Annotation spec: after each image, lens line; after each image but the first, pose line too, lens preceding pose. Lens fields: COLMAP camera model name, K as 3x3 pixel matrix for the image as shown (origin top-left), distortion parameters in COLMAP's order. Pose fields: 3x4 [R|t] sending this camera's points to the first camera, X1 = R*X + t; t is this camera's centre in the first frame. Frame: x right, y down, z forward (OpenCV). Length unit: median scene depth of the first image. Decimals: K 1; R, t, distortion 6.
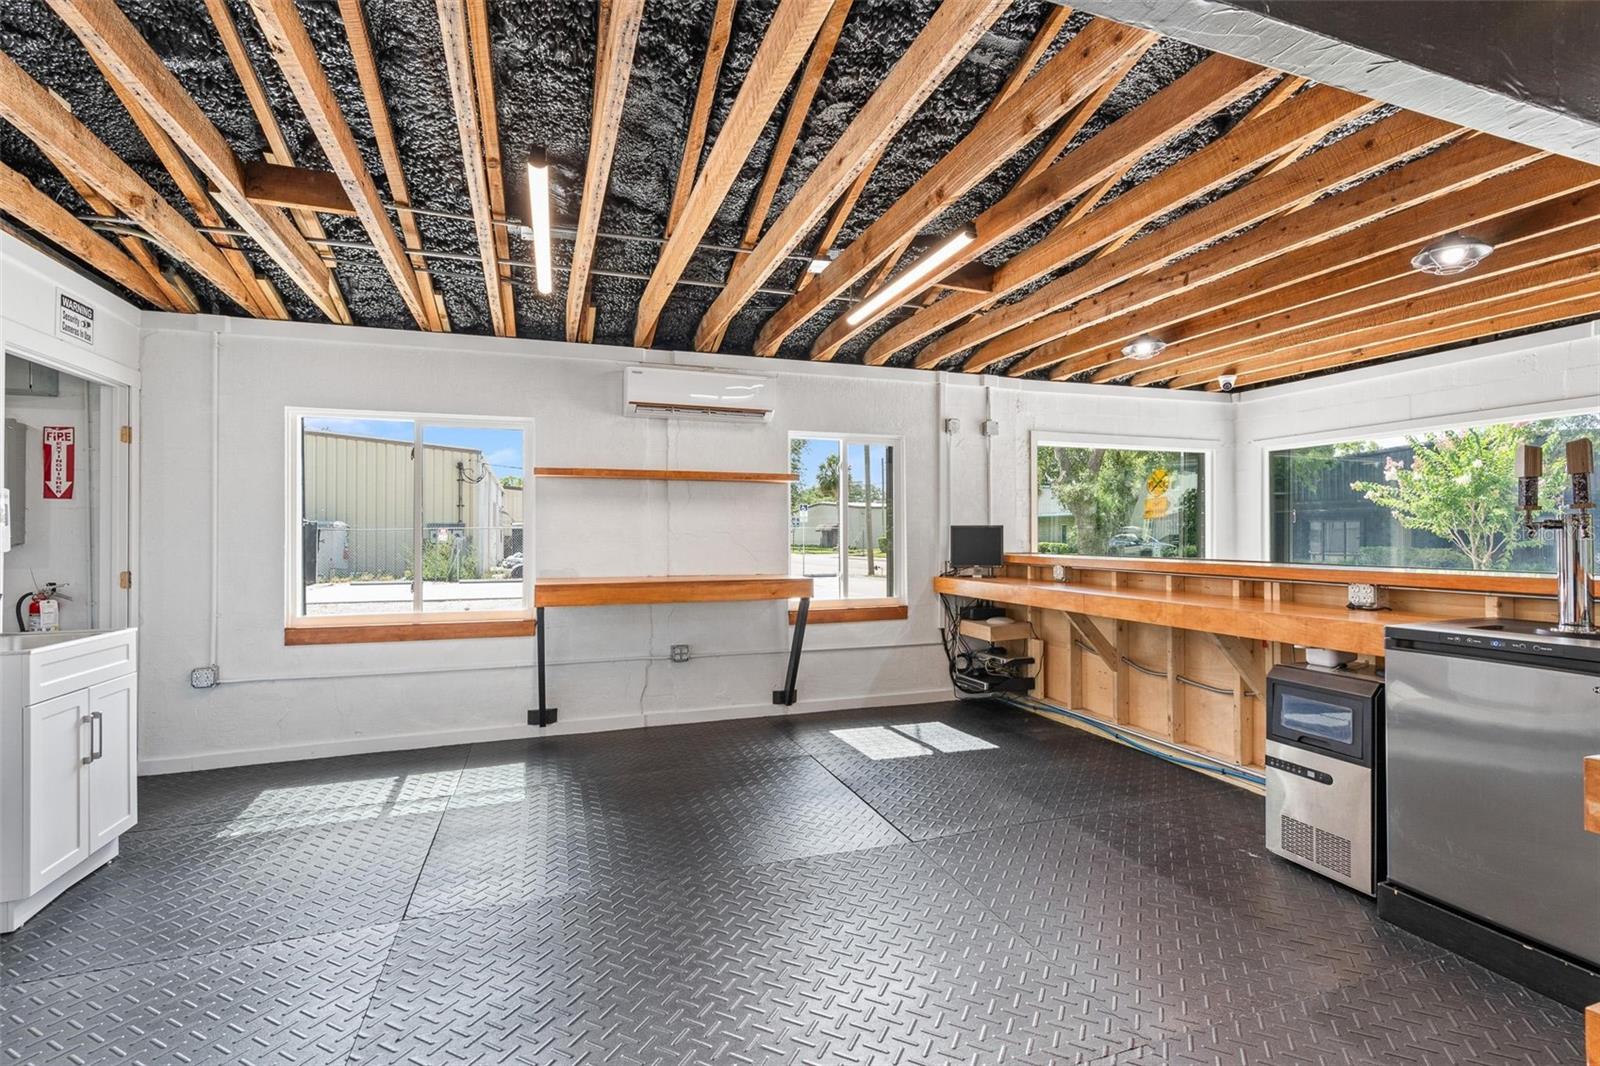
lens RADIAL K [[716.4, 0, 798.9], [0, 716.4, 532.7], [0, 0, 1]] dist [-0.007643, 0.001741]
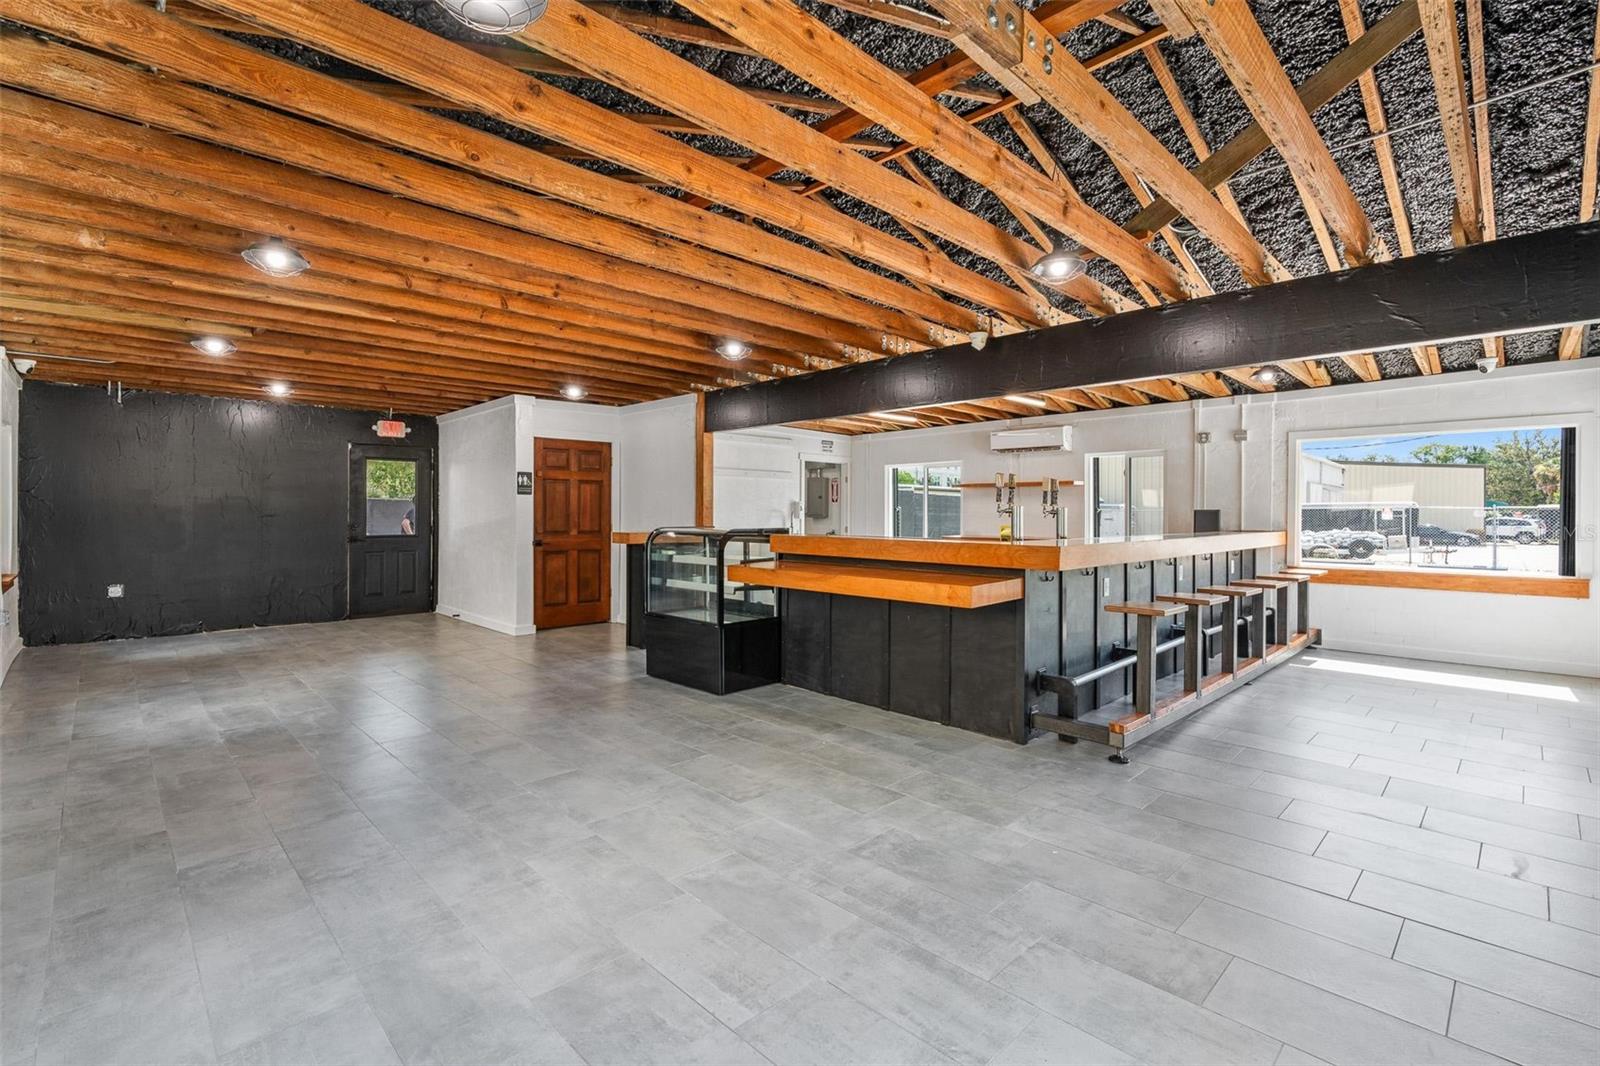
lens RADIAL K [[720.3, 0, 796.1], [0, 720.3, 514.5], [0, 0, 1]] dist [-0.006345, 0.000712]
pose [[0.426057, 0.003341, -0.904690, 1.205321], [-0.001293, 0.999994, 0.003084, -0.003594], [0.904695, -0.000144, 0.426059, -0.327807]]
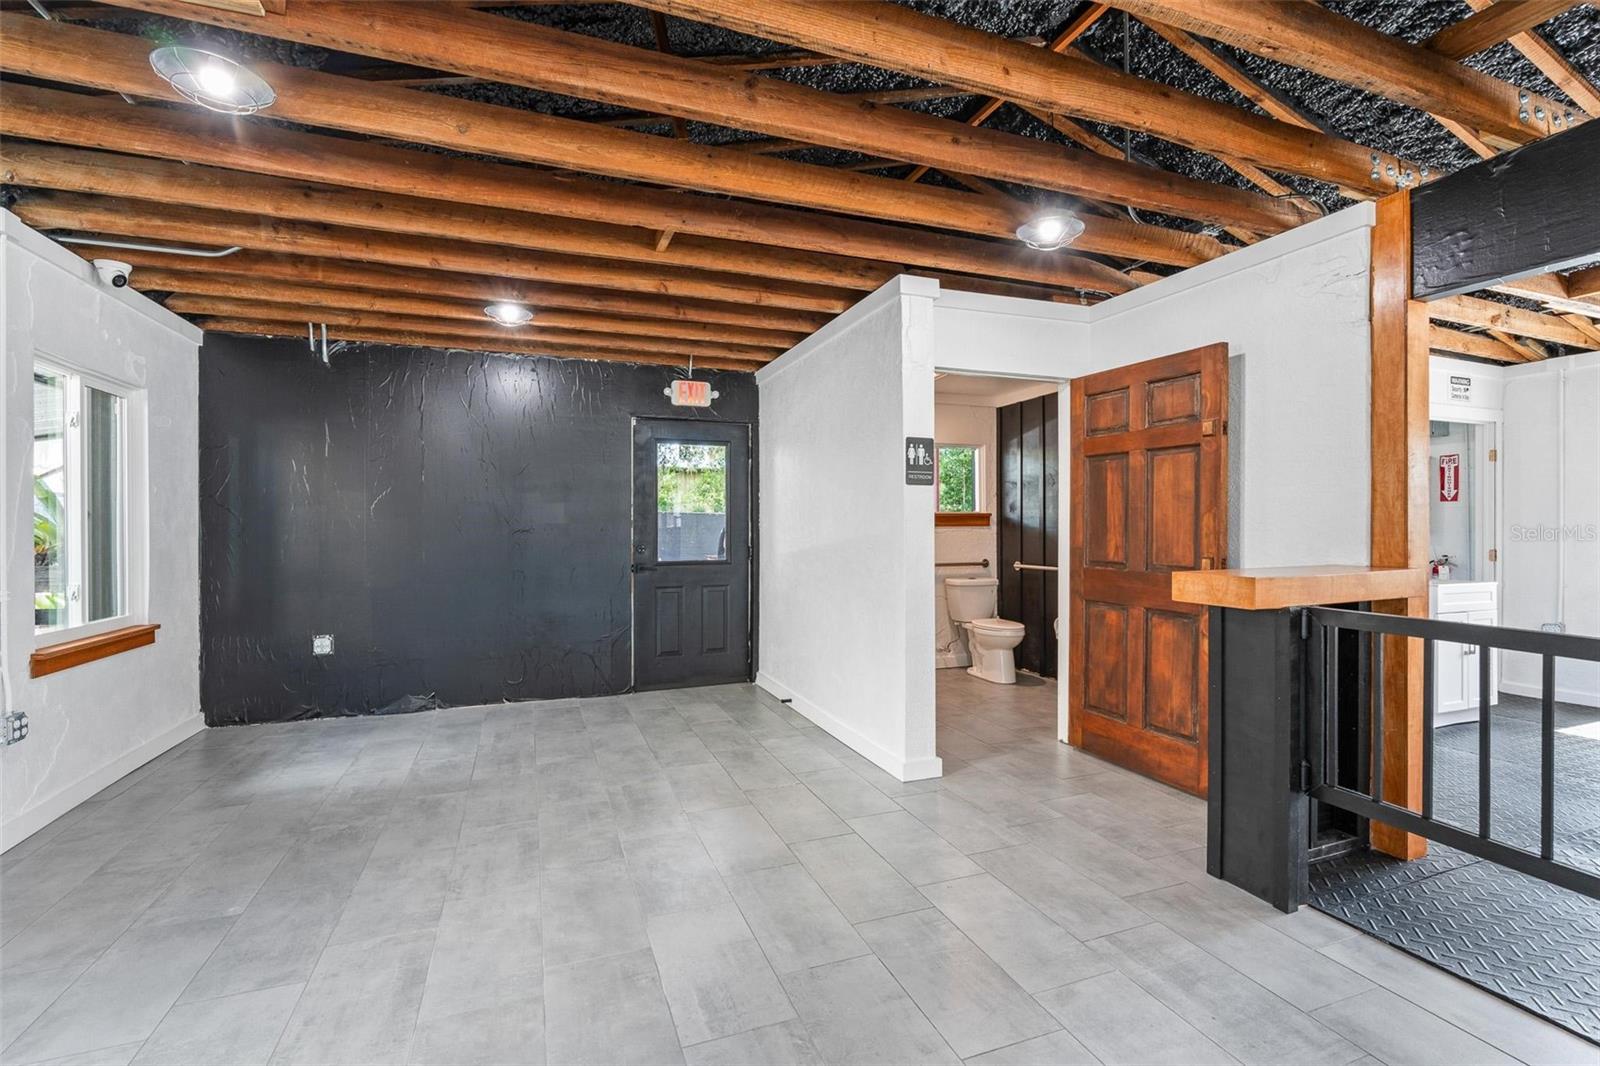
lens RADIAL K [[715.2, 0, 797.8], [0, 715.2, 529.2], [0, 0, 1]] dist [-0.011044, 0.004077]
pose [[0.029683, 0.002668, -0.999556, 0.343369], [0.004601, 0.999985, 0.002806, 0.001647], [0.999549, -0.004682, 0.029671, -0.342599]]
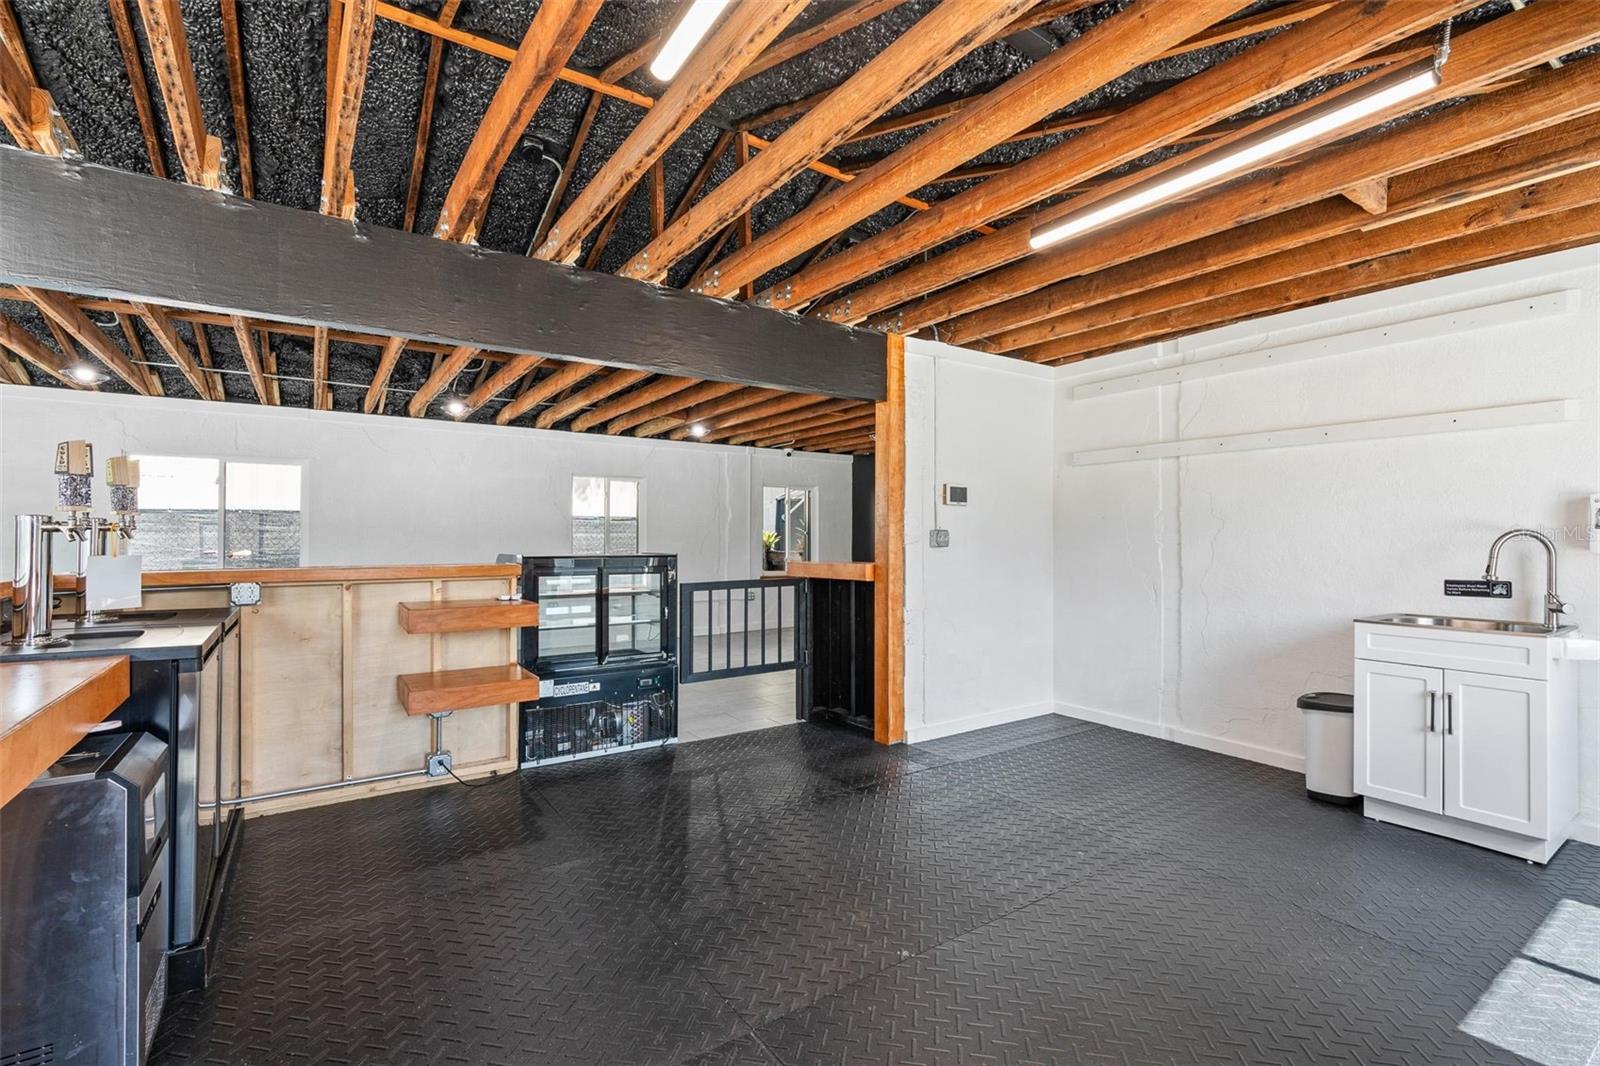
lens RADIAL K [[726.1, 0, 804.8], [0, 726.1, 525.3], [0, 0, 1]] dist [0.001593, 0.000895]
pose [[-0.962690, -0.005078, -0.270560, 0.161099], [0.000725, 0.999772, -0.021343, 0.004145], [0.270607, -0.020742, -0.962466, 0.922434]]
